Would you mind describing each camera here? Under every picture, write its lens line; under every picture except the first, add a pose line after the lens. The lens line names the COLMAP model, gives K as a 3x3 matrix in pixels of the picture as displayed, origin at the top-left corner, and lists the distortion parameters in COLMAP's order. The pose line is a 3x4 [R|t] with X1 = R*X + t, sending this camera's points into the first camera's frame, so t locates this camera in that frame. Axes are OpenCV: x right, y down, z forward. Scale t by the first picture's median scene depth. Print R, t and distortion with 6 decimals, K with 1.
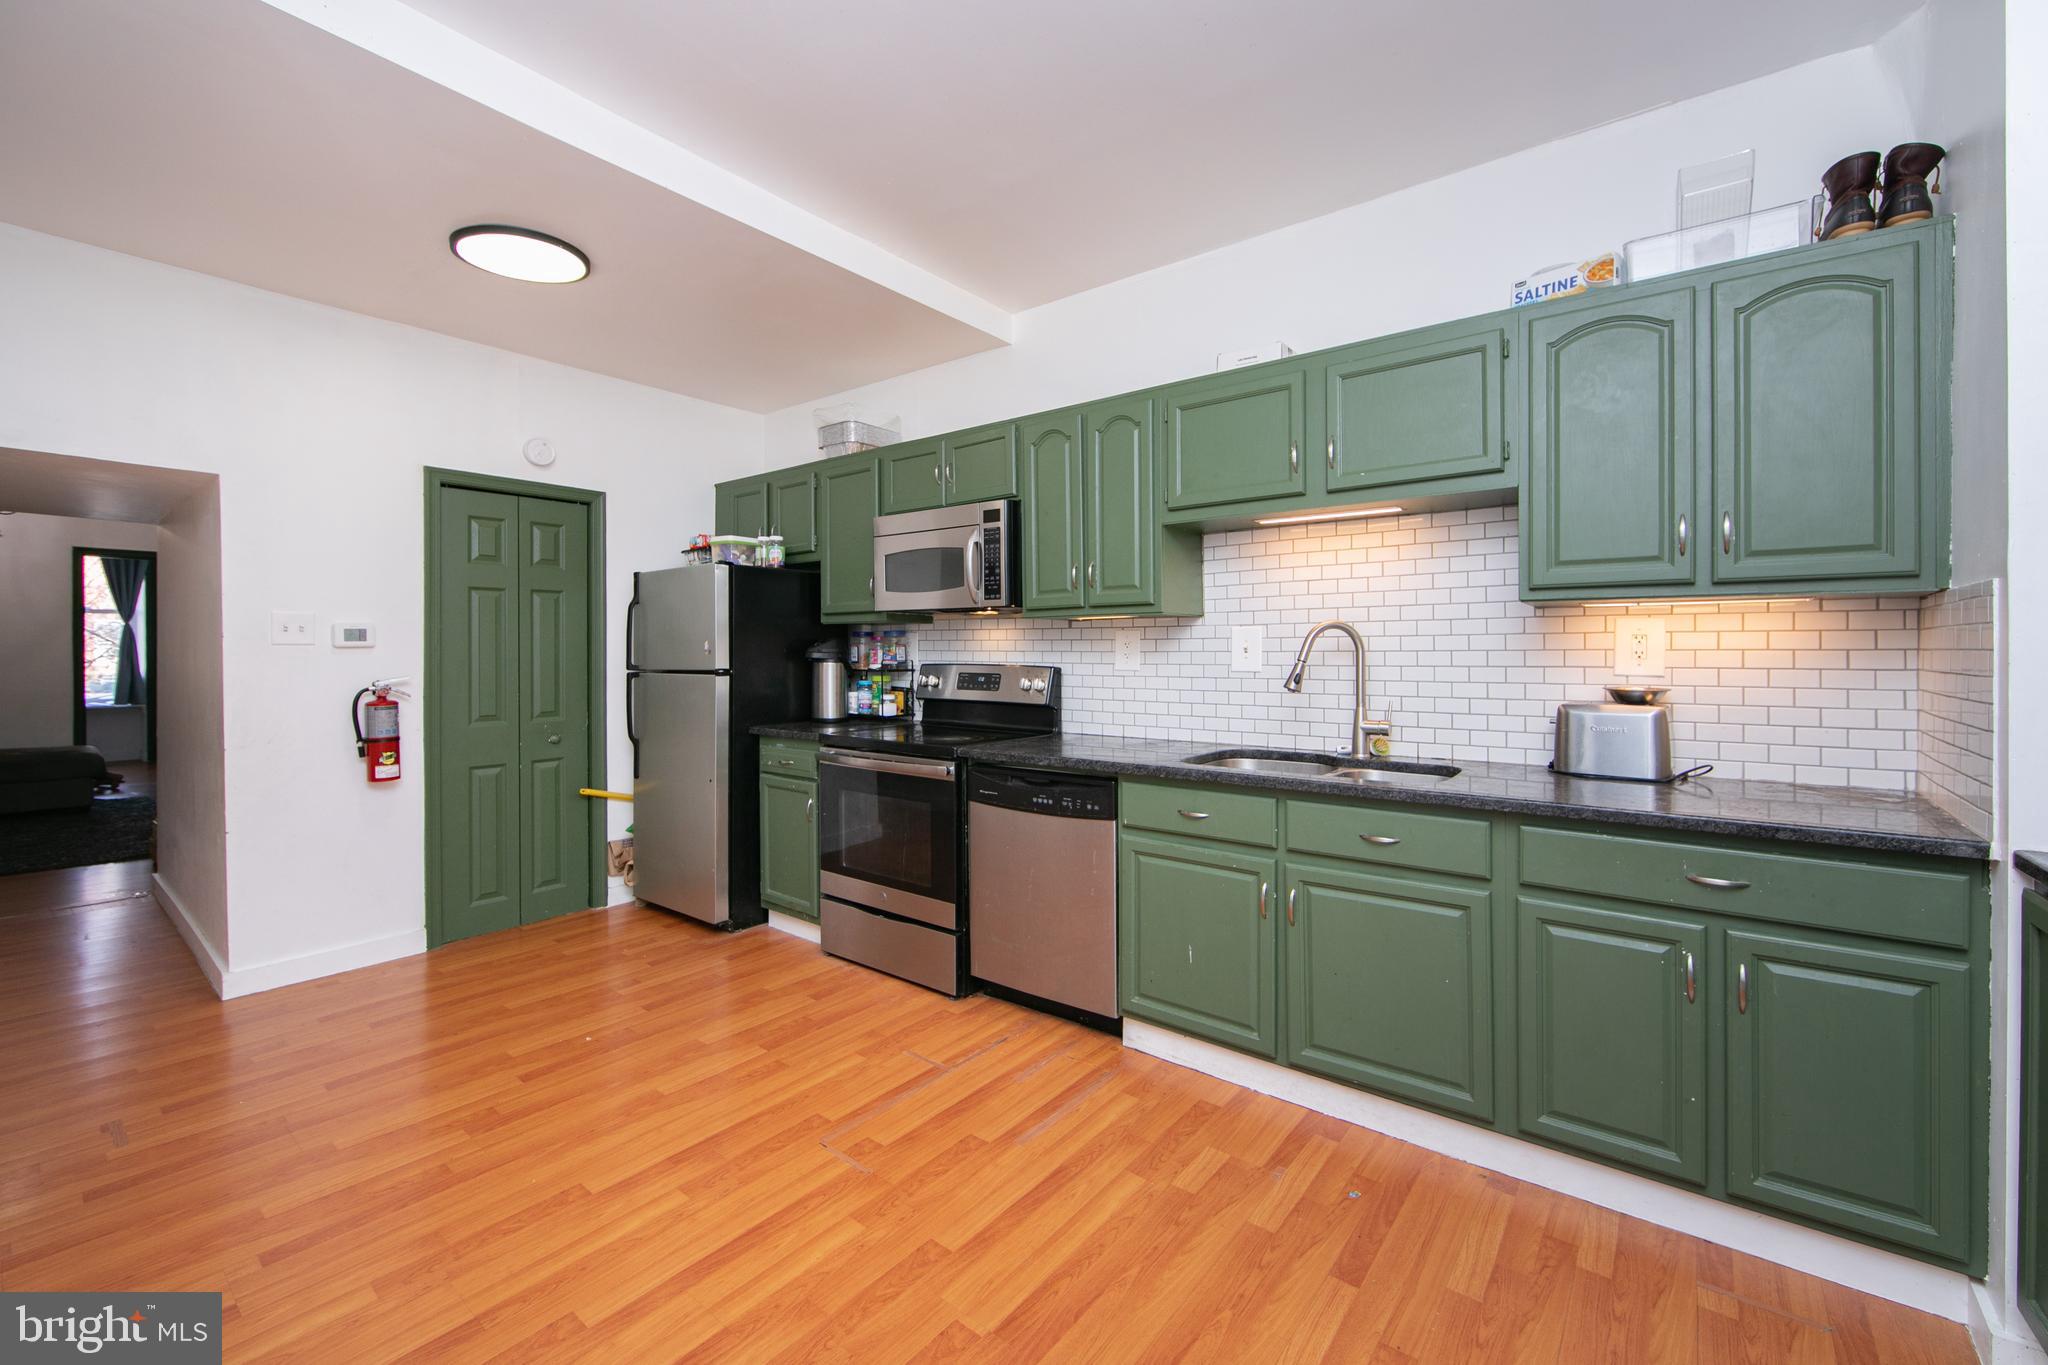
lens RADIAL K [[821.7, 0, 1030.6], [0, 821.7, 650.5], [0, 0, 1]] dist [-0.001832, -0.000181]
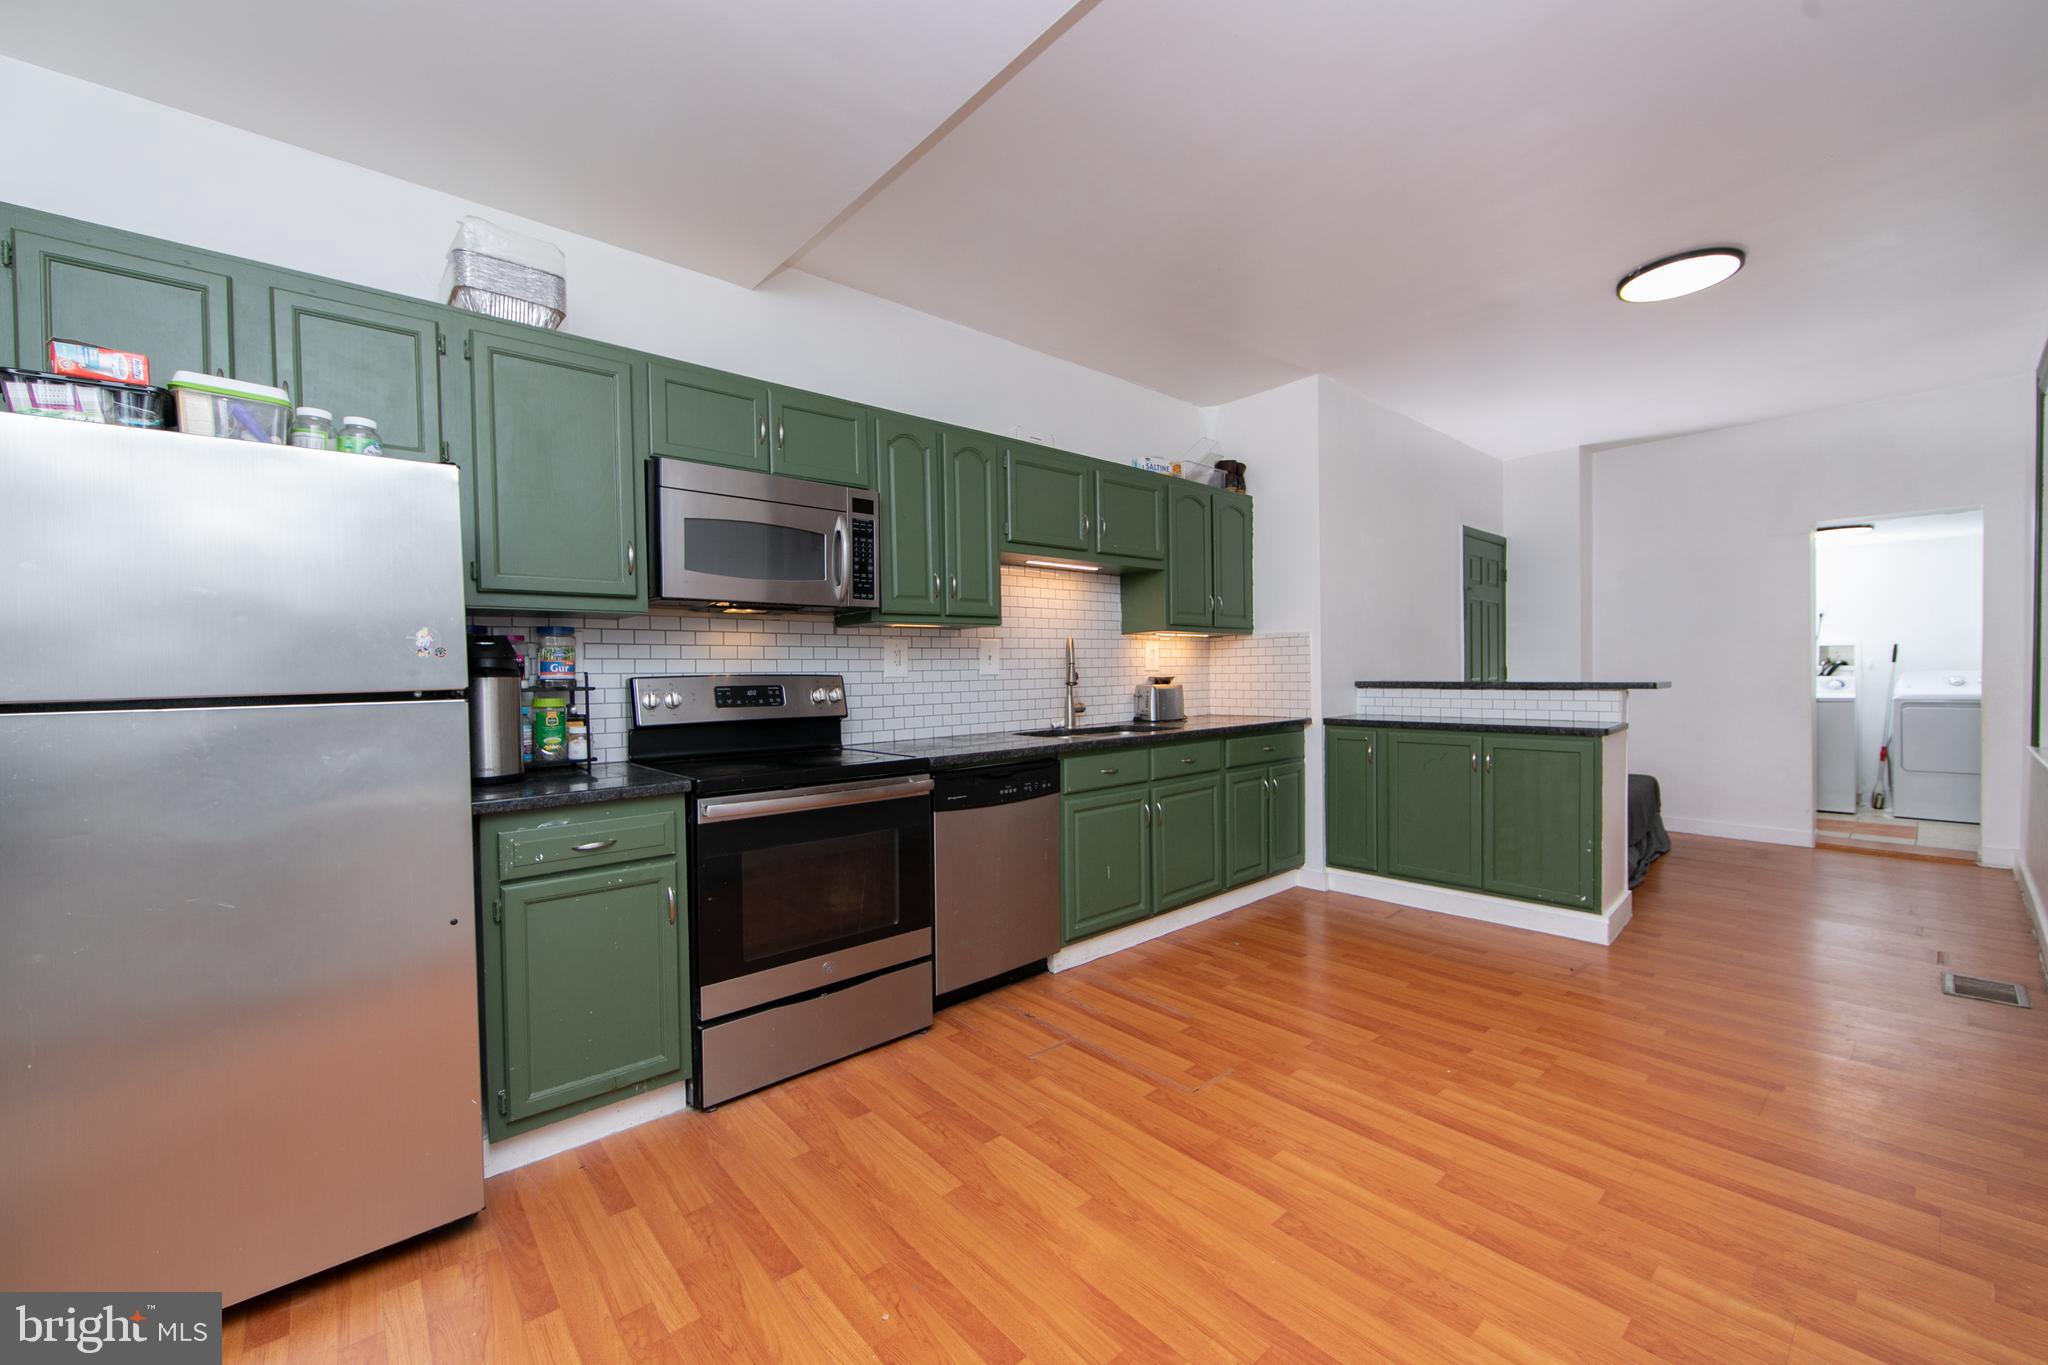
lens RADIAL K [[809.8, 0, 1024.0], [0, 809.8, 682.5], [0, 0, 1]] dist [-0.004861, -0.000025]
pose [[0.188016, -0.013888, 0.982068, -1.084385], [0.016387, 0.999805, 0.011002, 0.027769], [-0.982029, 0.014024, 0.188207, 0.808159]]
